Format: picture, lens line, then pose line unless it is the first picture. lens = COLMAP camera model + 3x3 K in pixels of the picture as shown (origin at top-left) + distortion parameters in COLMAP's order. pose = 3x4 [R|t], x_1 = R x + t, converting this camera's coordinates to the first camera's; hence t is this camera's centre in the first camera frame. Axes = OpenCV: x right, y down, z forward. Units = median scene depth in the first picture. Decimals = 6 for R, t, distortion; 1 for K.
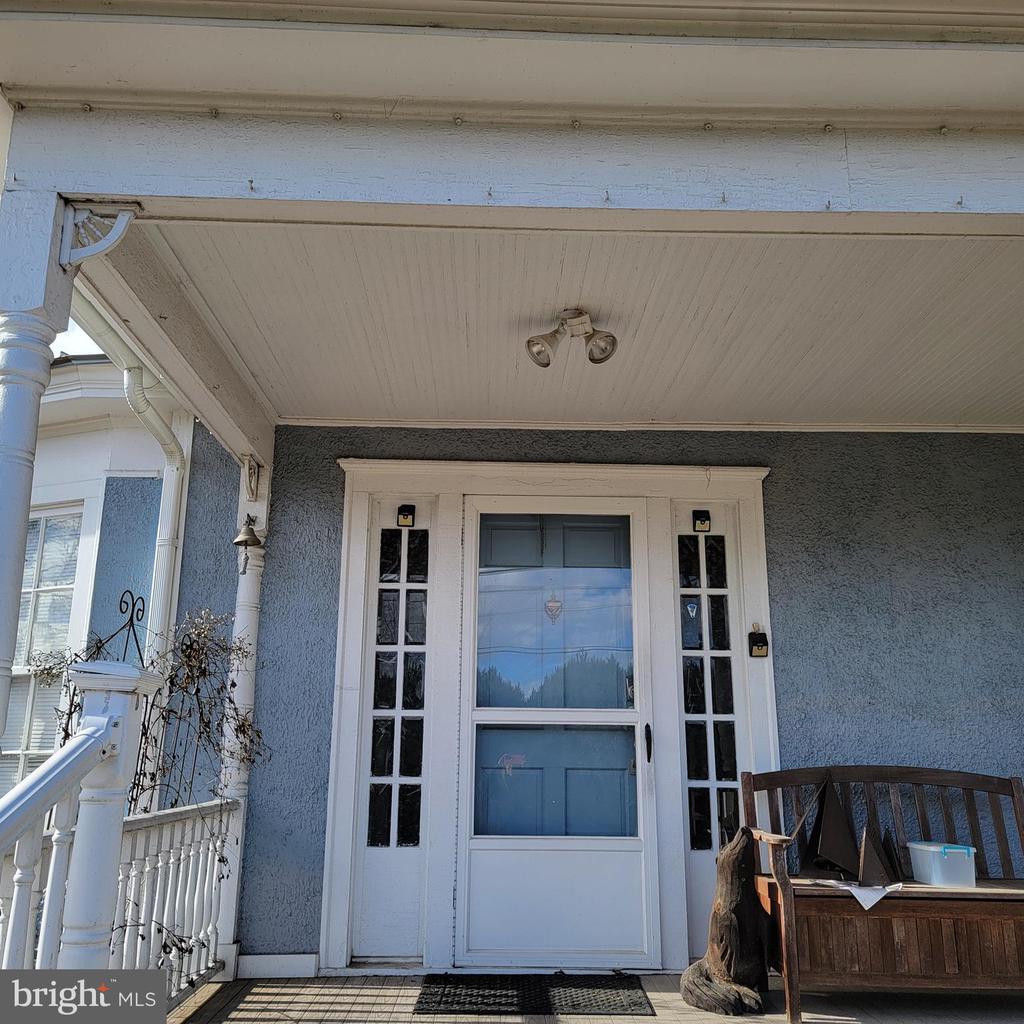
lens RADIAL K [[953.9, 0, 507.1], [0, 953.9, 526.8], [0, 0, 1]] dist [0.098336, -0.078626]
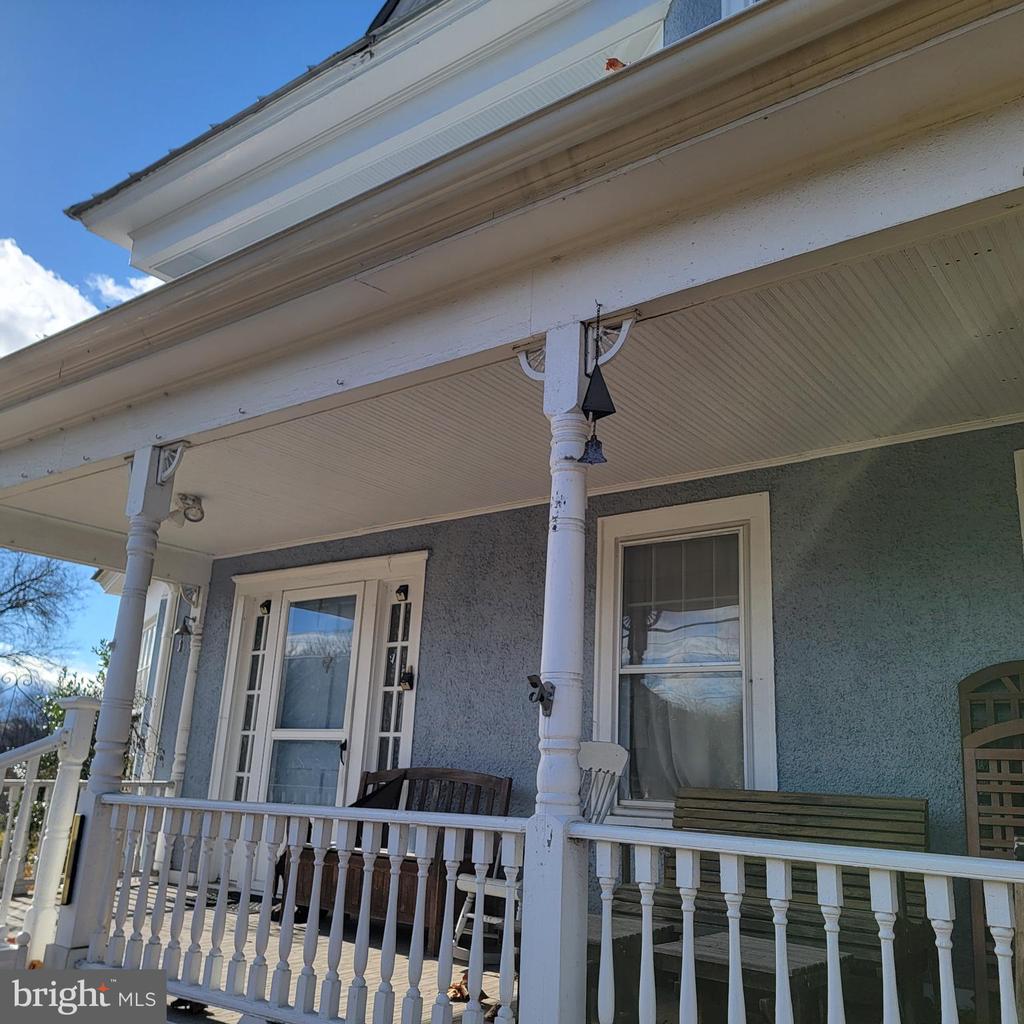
lens RADIAL K [[941.3, 0, 512.0], [0, 941.3, 512.0], [0, 0, 1]] dist [0.082322, -0.083416]
pose [[0.781570, -0.143468, -0.607096, 1.210960], [0.107230, 0.989607, -0.095815, 0.026637], [0.614532, 0.009787, 0.788831, 0.009159]]
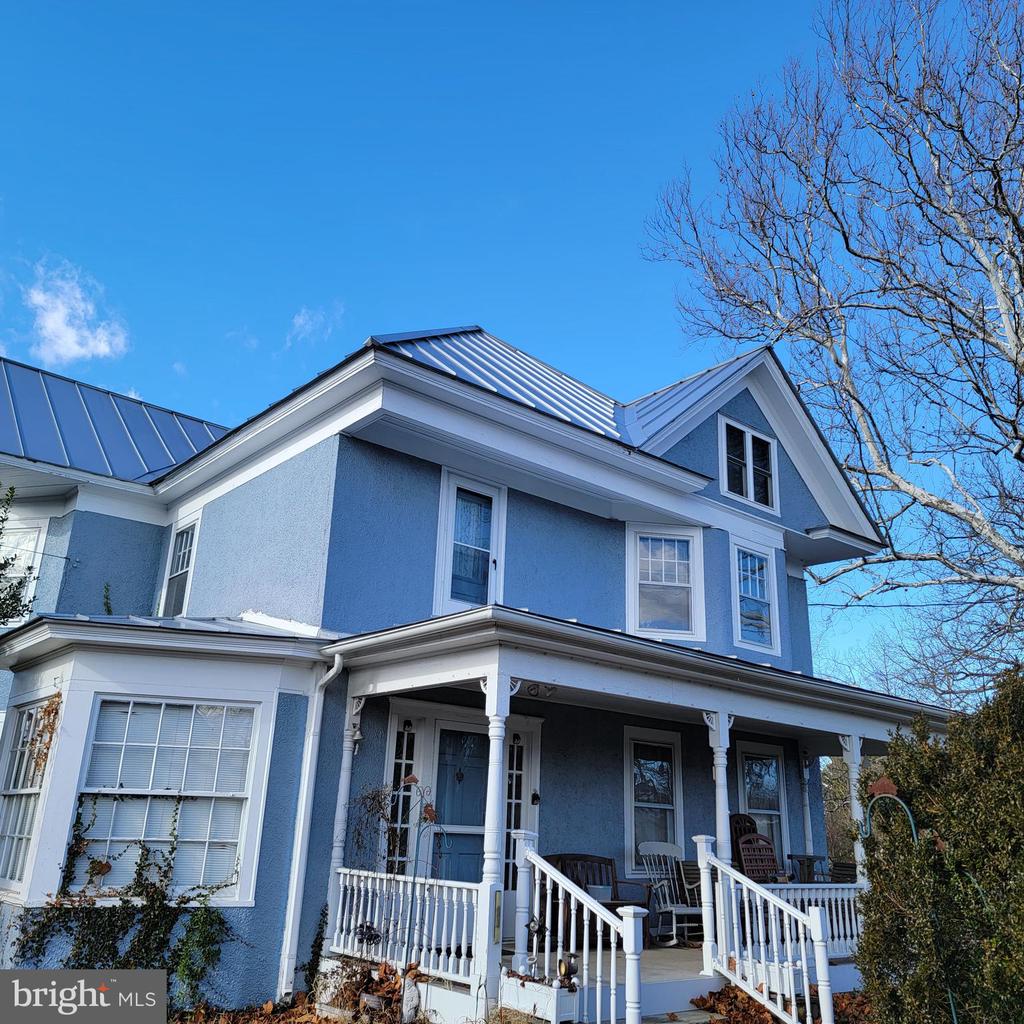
lens RADIAL K [[953.9, 0, 507.1], [0, 953.9, 526.8], [0, 0, 1]] dist [0.098336, -0.078626]
pose [[0.783402, 0.211305, 0.584493, -1.245730], [-0.174800, 0.977380, -0.119056, -0.224056], [-0.596429, -0.008901, 0.802617, -0.787524]]
